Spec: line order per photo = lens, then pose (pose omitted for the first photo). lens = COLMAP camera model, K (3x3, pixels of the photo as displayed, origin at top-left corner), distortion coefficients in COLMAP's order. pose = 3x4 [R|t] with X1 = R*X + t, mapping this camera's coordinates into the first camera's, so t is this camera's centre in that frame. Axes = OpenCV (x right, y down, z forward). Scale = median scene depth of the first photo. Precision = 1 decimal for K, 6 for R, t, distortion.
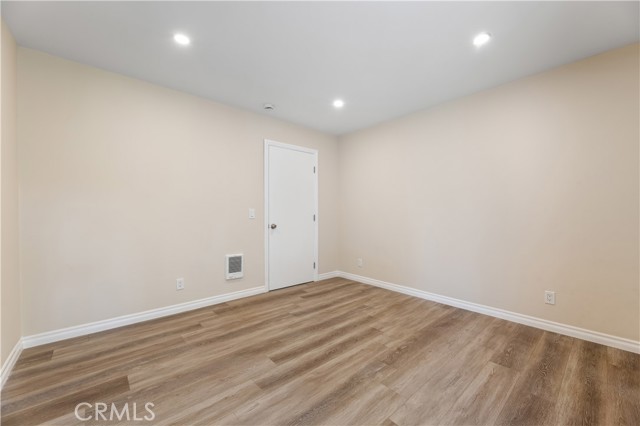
lens RADIAL K [[256.2, 0, 321.0], [0, 256.2, 212.3], [0, 0, 1]] dist [0.002073, -0.001009]
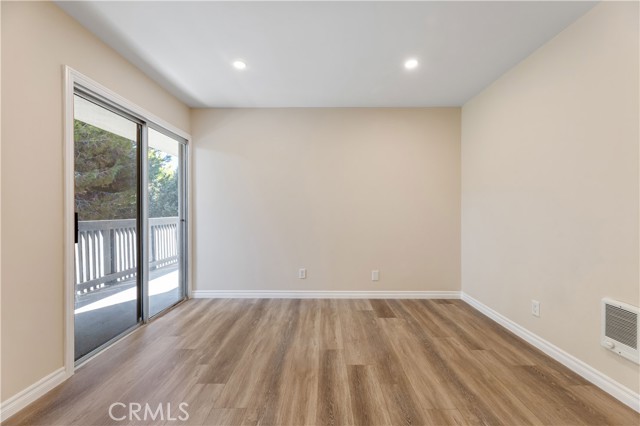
lens RADIAL K [[256.2, 0, 325.1], [0, 256.2, 212.6], [0, 0, 1]] dist [0.002073, -0.001009]
pose [[-0.661133, 0.002687, -0.750263, 0.565396], [-0.002505, 0.999980, 0.005789, -0.001186], [0.750264, 0.005706, -0.661114, 1.416287]]
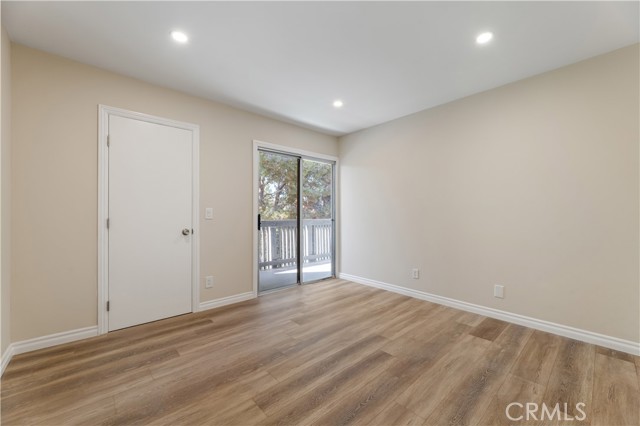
lens RADIAL K [[256.2, 0, 325.3], [0, 256.2, 214.7], [0, 0, 1]] dist [0.002073, -0.001009]
pose [[-0.999746, -0.000079, -0.022548, 0.084176], [-0.000221, 0.999980, 0.006301, -0.001591], [0.022547, 0.006304, -0.999726, 1.882825]]
